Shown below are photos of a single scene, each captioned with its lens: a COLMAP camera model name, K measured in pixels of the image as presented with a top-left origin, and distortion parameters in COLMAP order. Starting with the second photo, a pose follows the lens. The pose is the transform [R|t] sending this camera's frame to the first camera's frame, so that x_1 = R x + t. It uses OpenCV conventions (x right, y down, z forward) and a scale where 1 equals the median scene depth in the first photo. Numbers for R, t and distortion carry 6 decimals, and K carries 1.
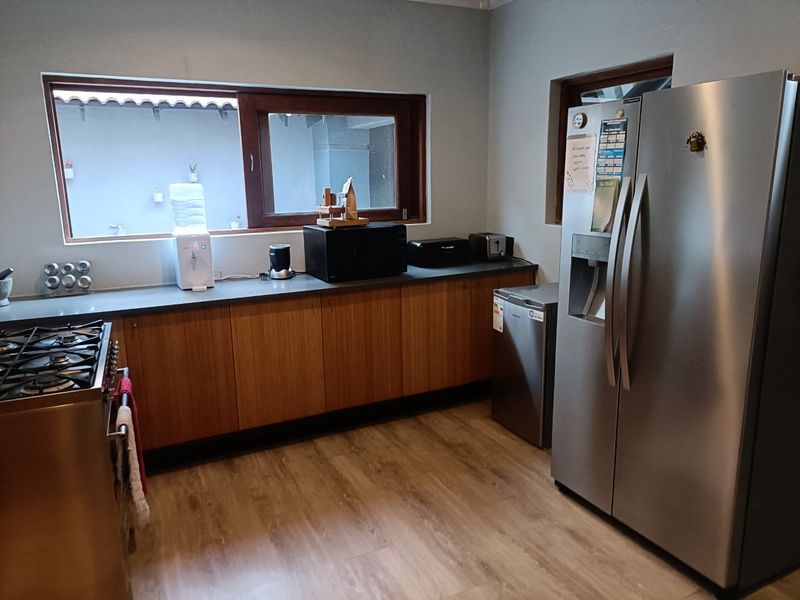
lens RADIAL K [[580.3, 0, 399.8], [0, 580.3, 298.7], [0, 0, 1]] dist [0.057761, -0.035415]
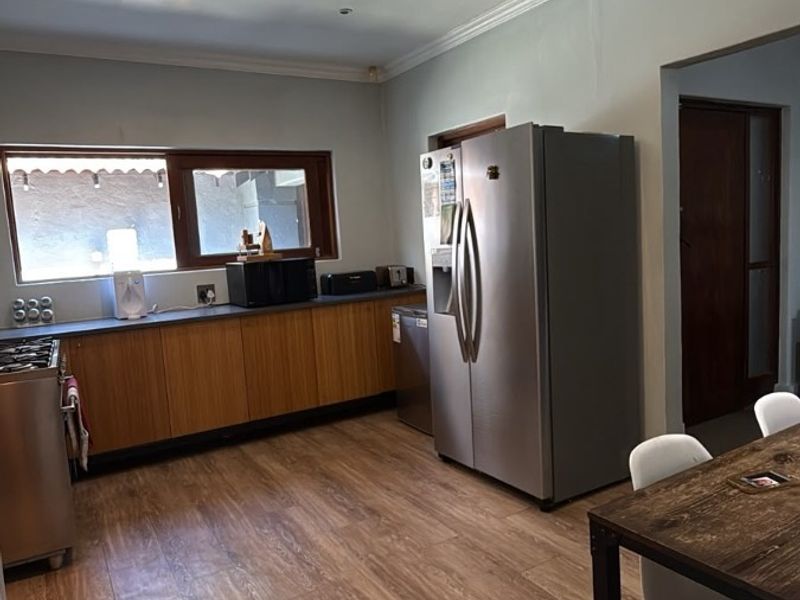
lens RADIAL K [[608.0, 0, 399.7], [0, 608.0, 302.8], [0, 0, 1]] dist [-0.000554, 0.003115]
pose [[0.995775, -0.053901, 0.074349, 0.096841], [0.061234, 0.993085, -0.100166, 0.108087], [-0.068436, 0.104296, 0.992189, -0.244444]]
